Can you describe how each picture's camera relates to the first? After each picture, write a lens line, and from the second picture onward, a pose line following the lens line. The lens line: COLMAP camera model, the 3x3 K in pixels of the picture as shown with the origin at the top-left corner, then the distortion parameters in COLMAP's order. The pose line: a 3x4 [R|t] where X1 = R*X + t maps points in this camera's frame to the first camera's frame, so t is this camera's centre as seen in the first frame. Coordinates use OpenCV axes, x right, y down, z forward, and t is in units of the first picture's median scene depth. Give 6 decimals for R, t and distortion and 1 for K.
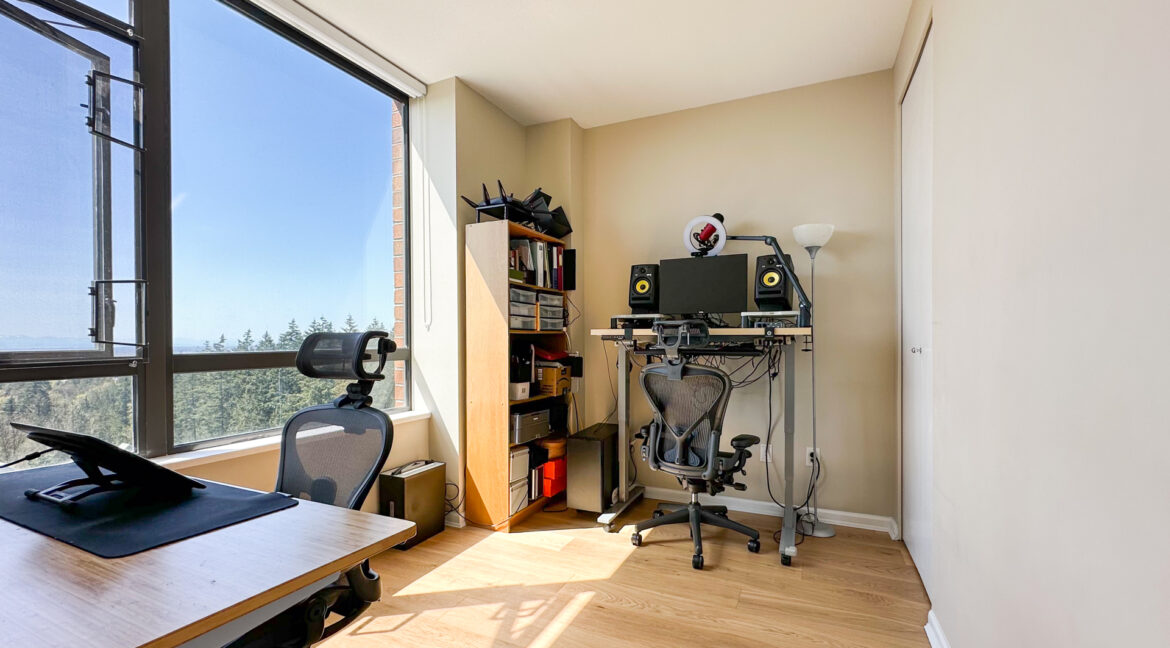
lens RADIAL K [[492.4, 0, 580.8], [0, 492.4, 326.1], [0, 0, 1]] dist [-0.003700, 0.001179]
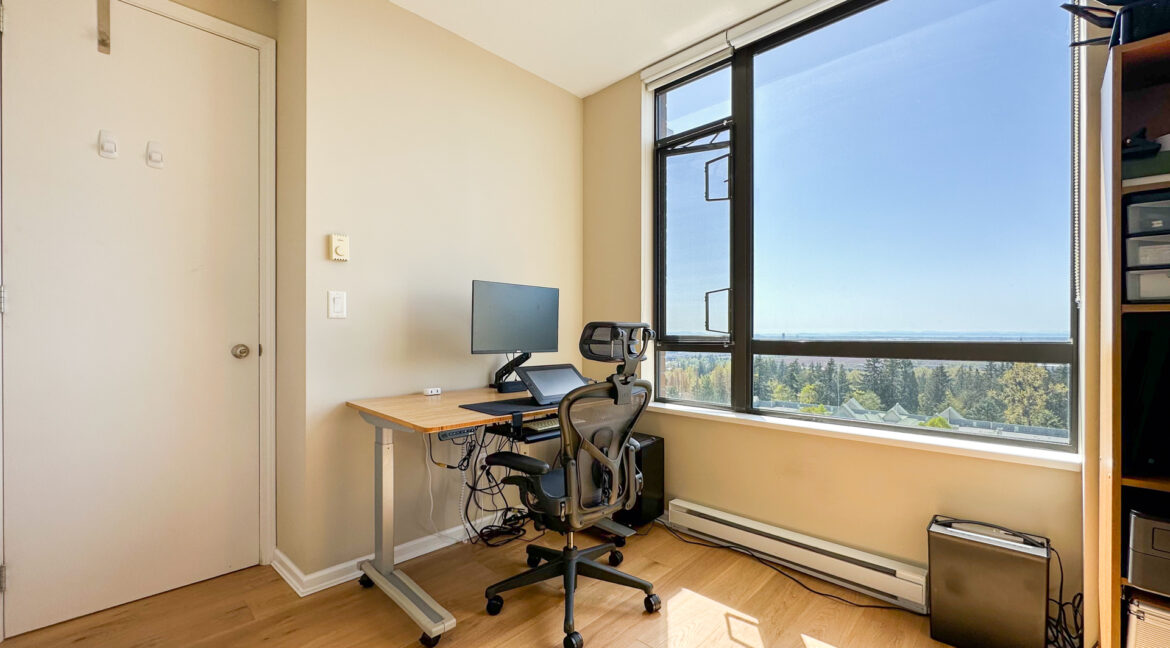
lens RADIAL K [[492.4, 0, 594.3], [0, 492.4, 341.0], [0, 0, 1]] dist [-0.003700, 0.001179]
pose [[-0.290582, 0.025478, -0.956511, 0.541304], [0.025600, 0.999495, 0.018846, 0.024998], [0.956508, -0.019010, -0.291088, 0.966051]]
